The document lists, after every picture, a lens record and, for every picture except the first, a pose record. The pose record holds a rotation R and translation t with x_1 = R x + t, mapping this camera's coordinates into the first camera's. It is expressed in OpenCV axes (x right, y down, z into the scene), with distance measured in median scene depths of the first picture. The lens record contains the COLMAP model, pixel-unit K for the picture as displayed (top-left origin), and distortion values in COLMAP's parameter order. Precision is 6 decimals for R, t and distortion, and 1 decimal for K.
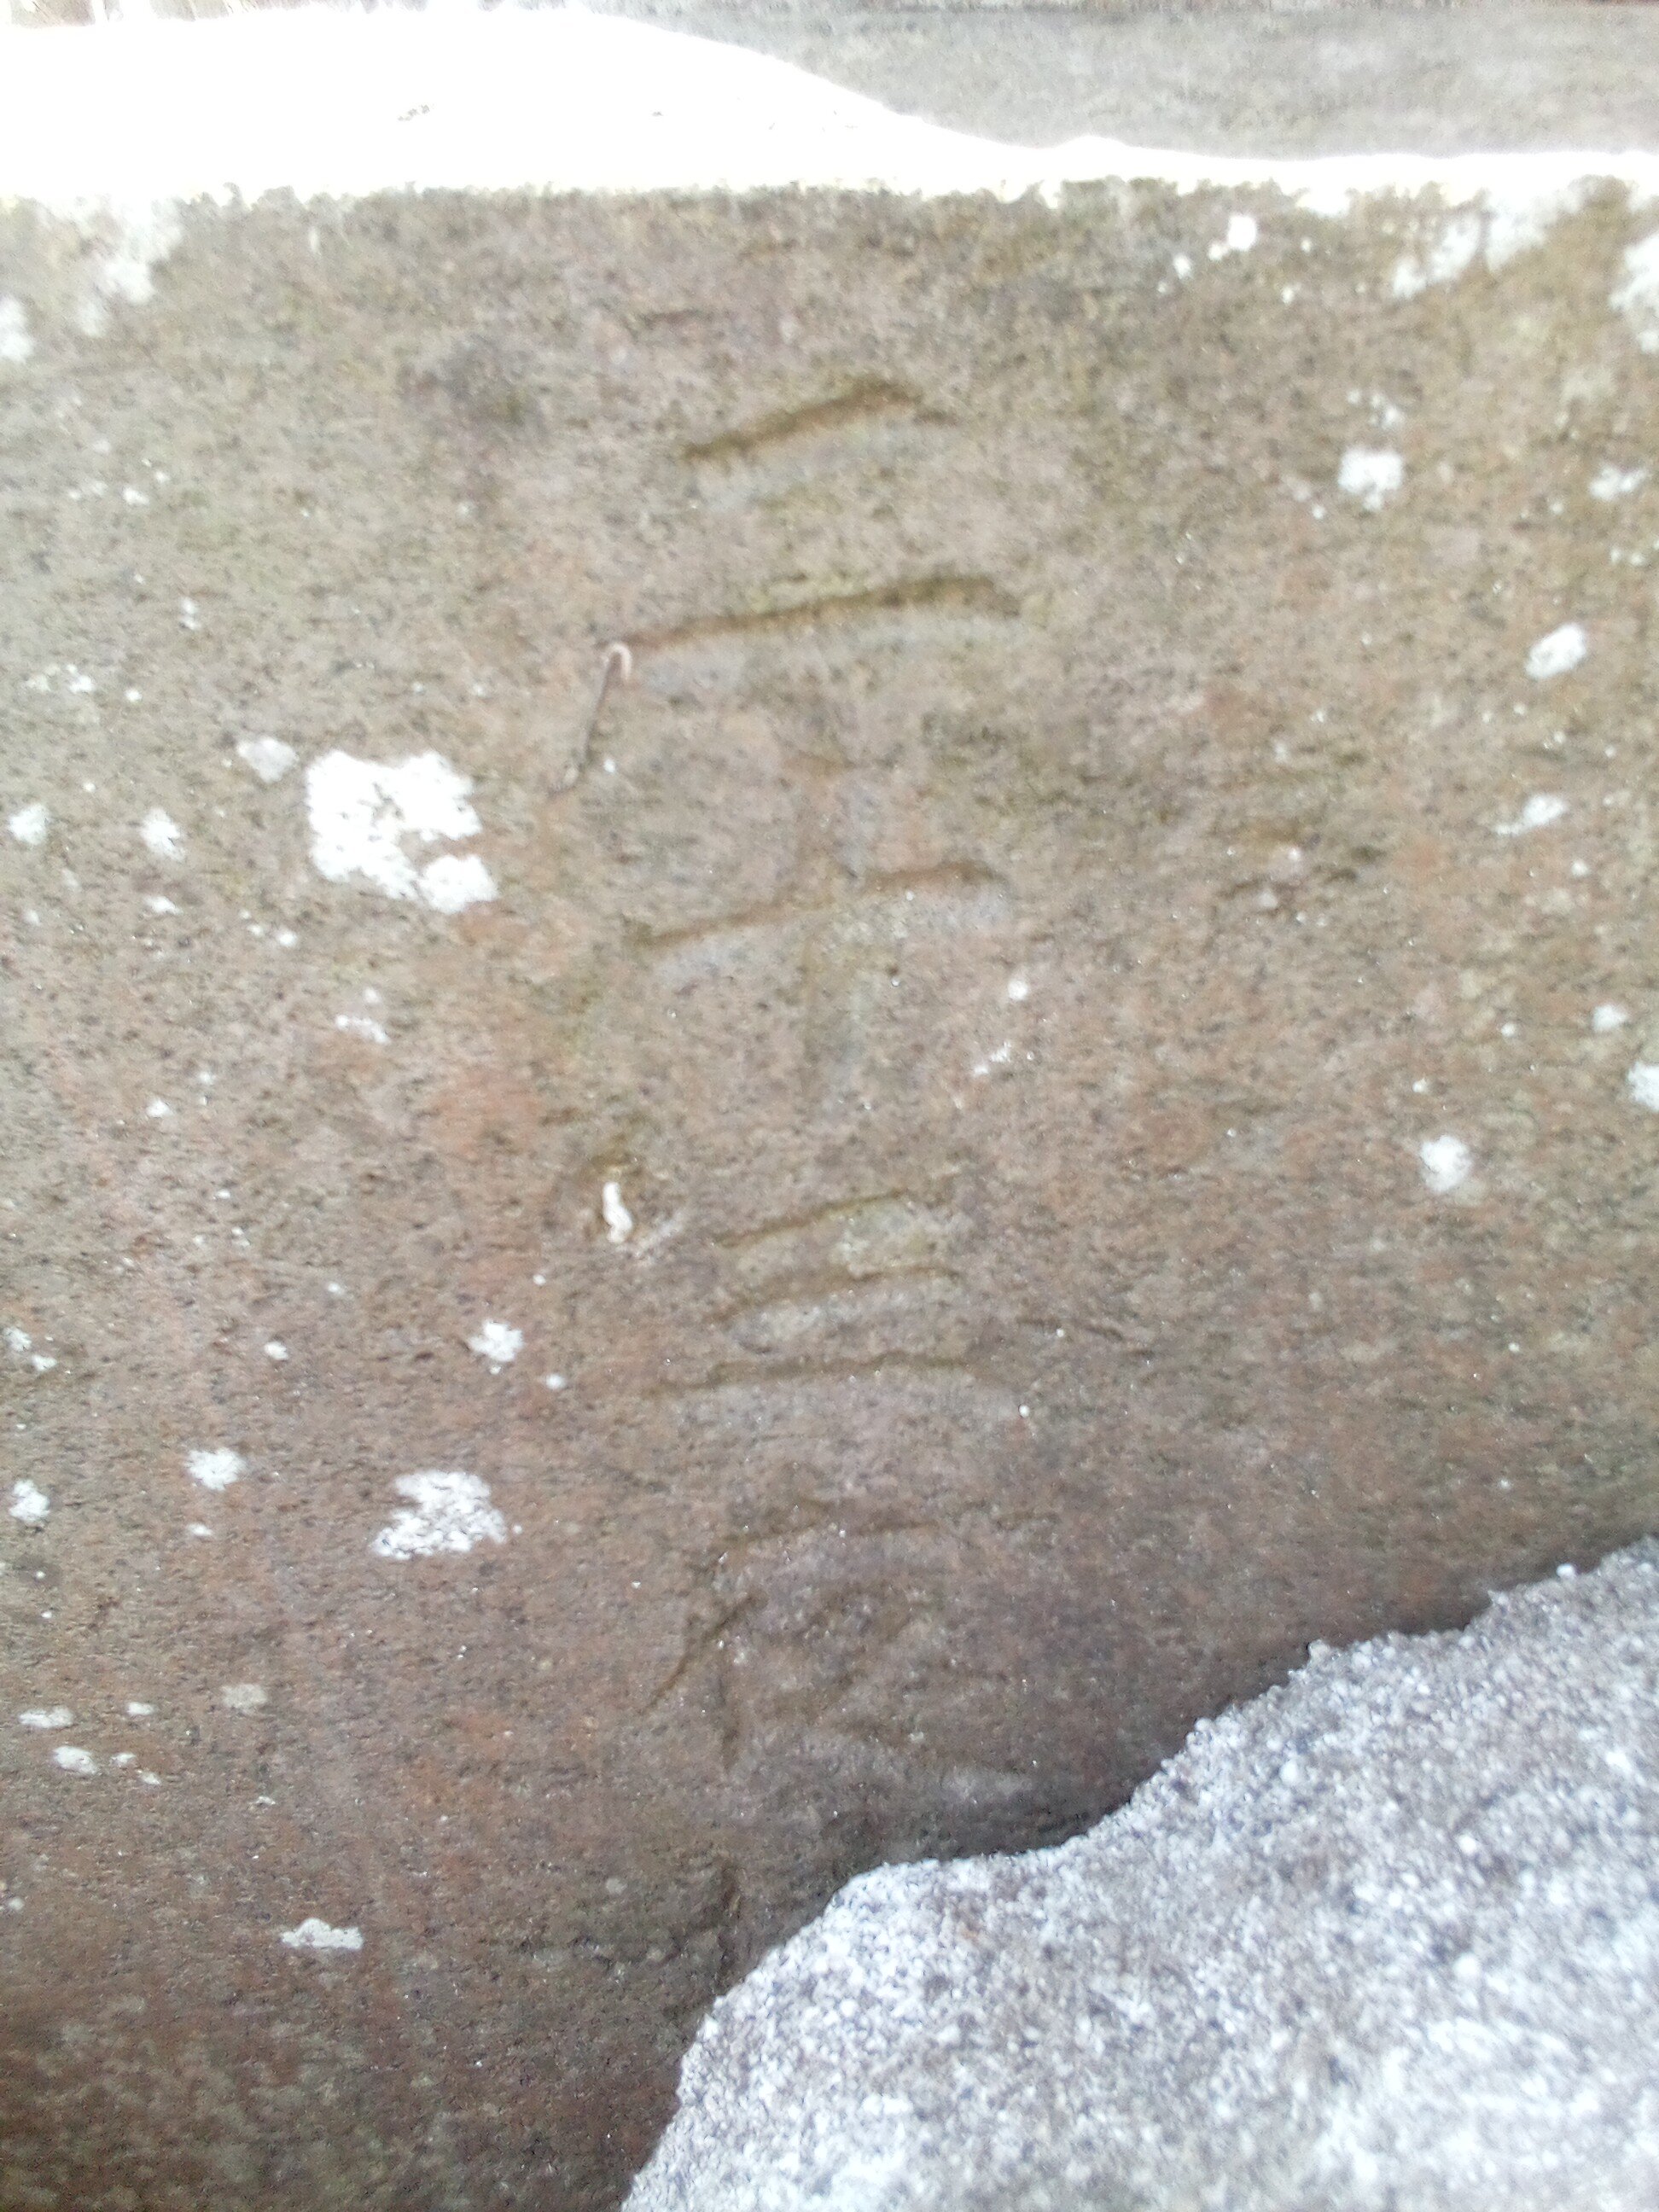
lens RADIAL K [[1895.8, 0, 829.5], [0, 1895.8, 1106.0], [0, 0, 1]] dist [0.083591, -0.139681]
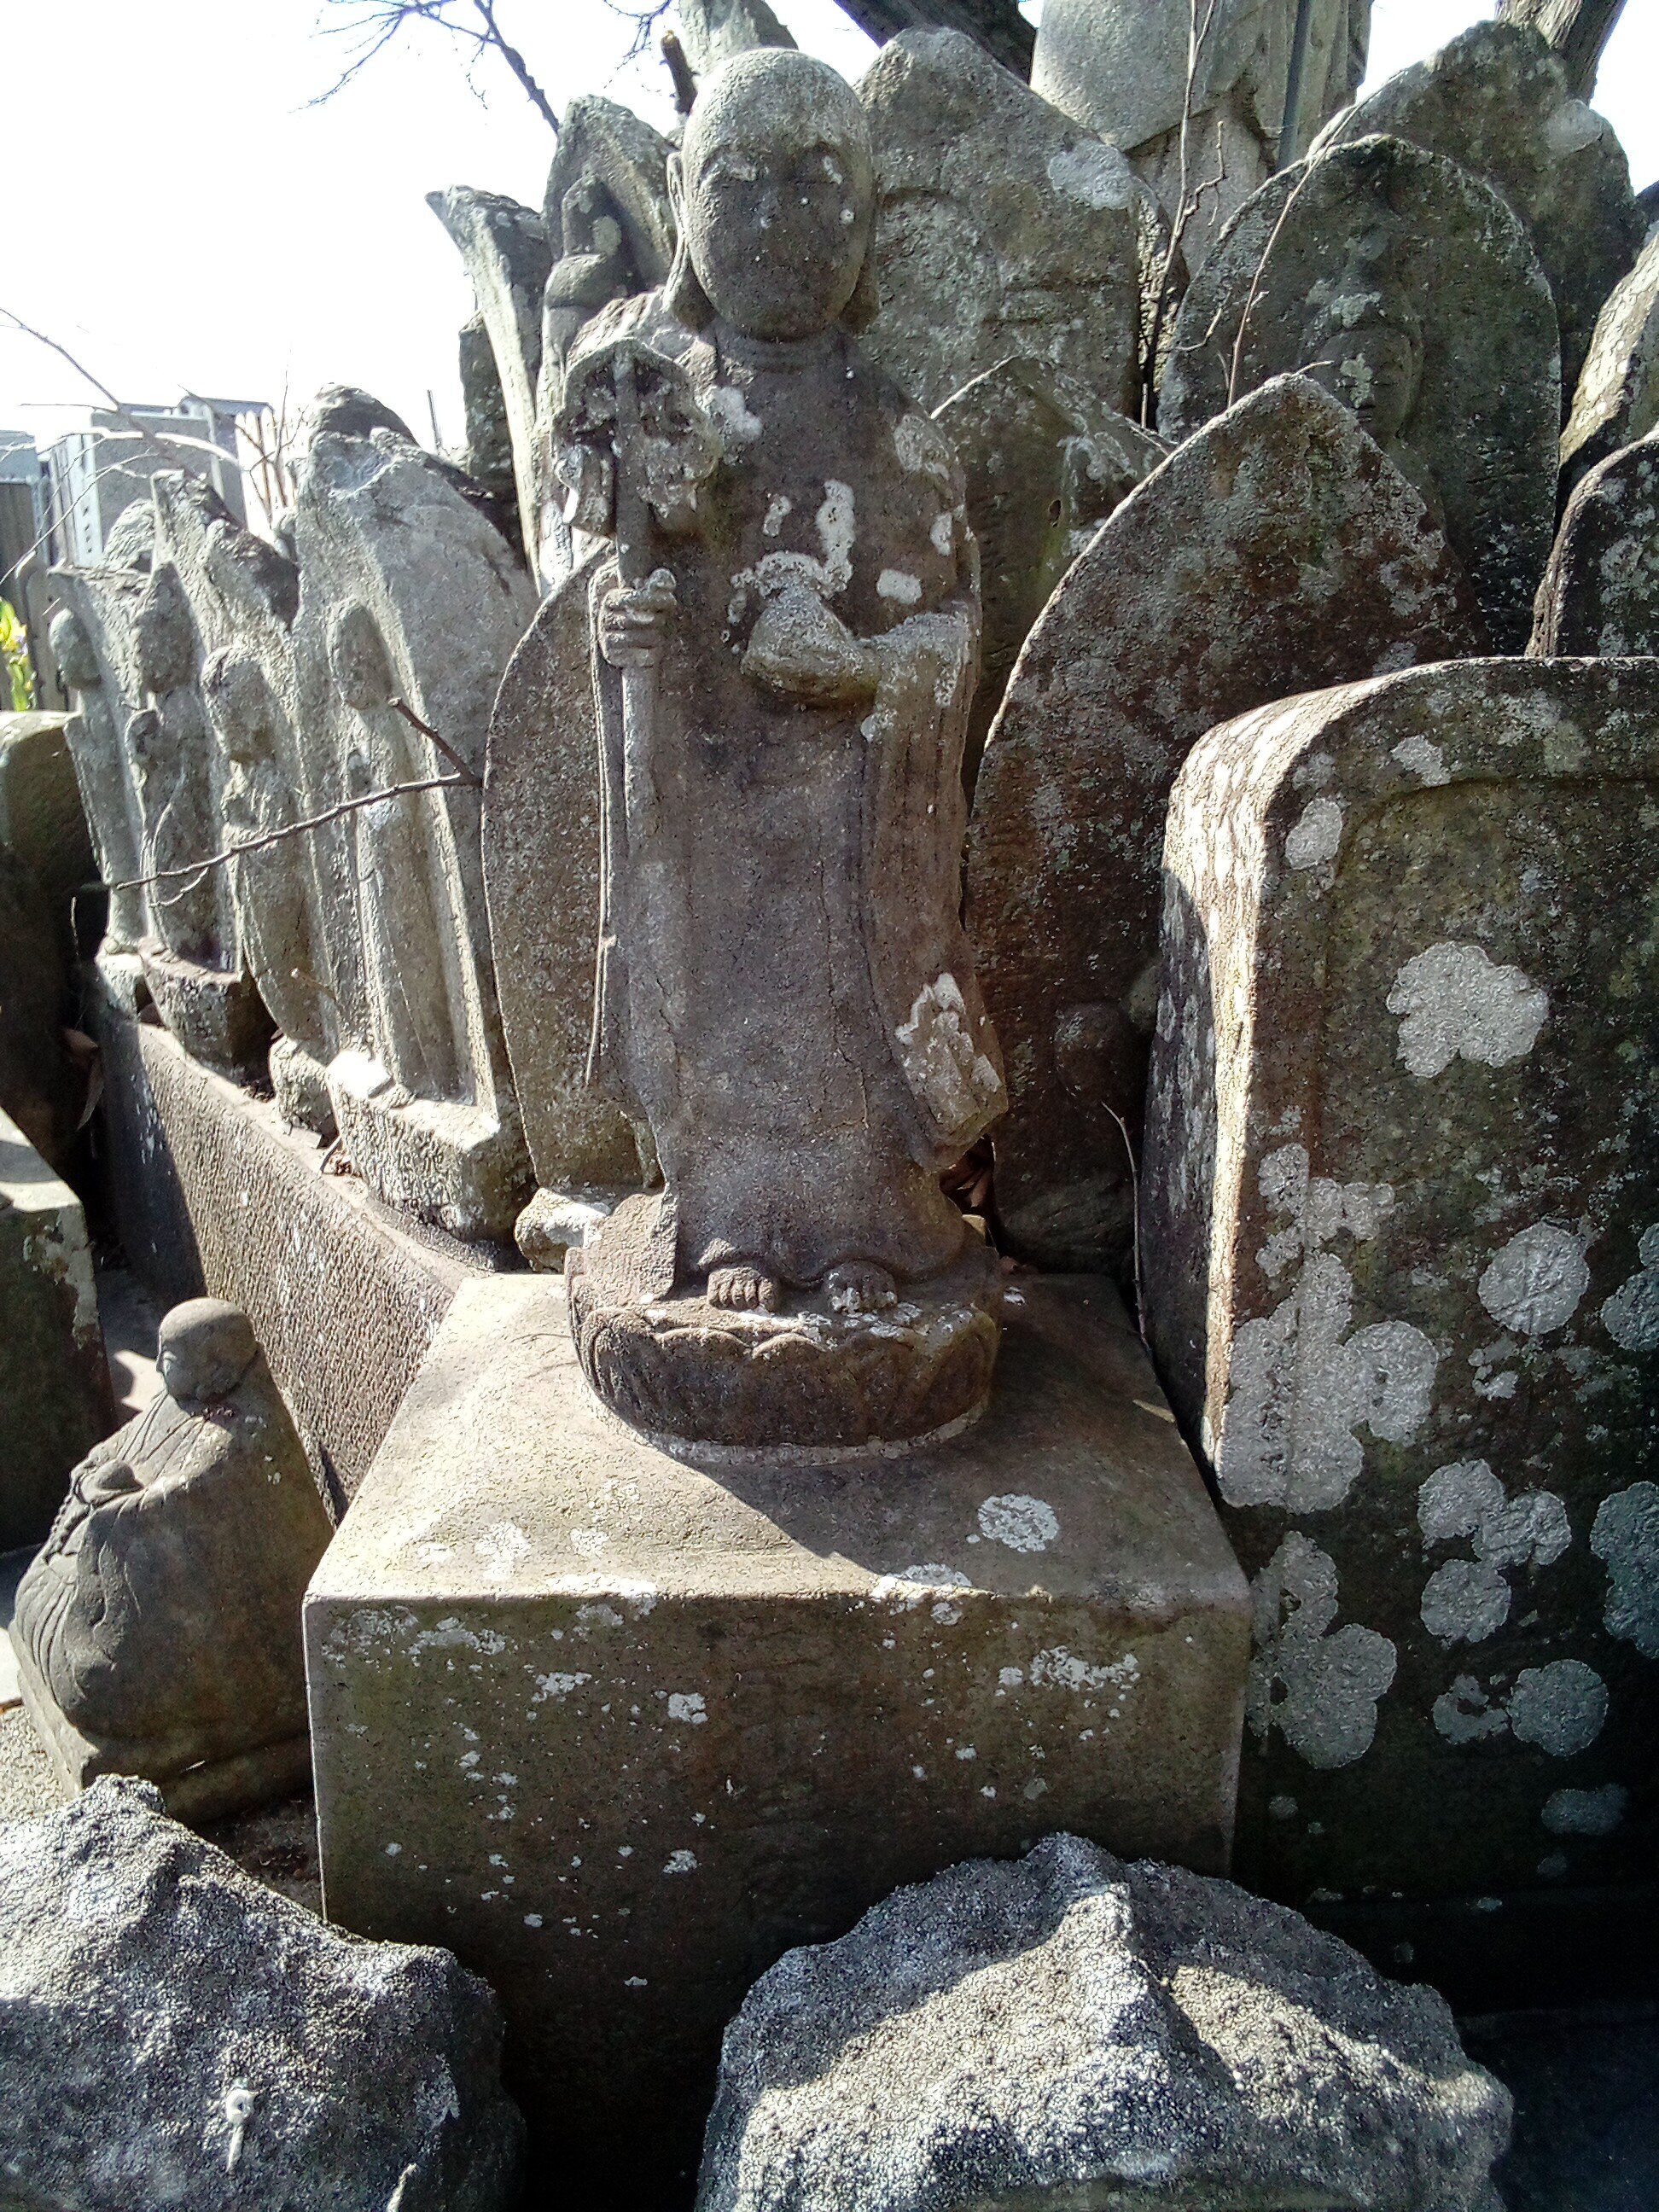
lens RADIAL K [[1895.8, 0, 829.5], [0, 1895.8, 1106.0], [0, 0, 1]] dist [0.083591, -0.139681]
pose [[0.996358, -0.003381, 0.085199, -0.259633], [0.013687, 0.992599, -0.120667, -0.977912], [-0.084160, 0.121394, 0.989030, -3.586640]]
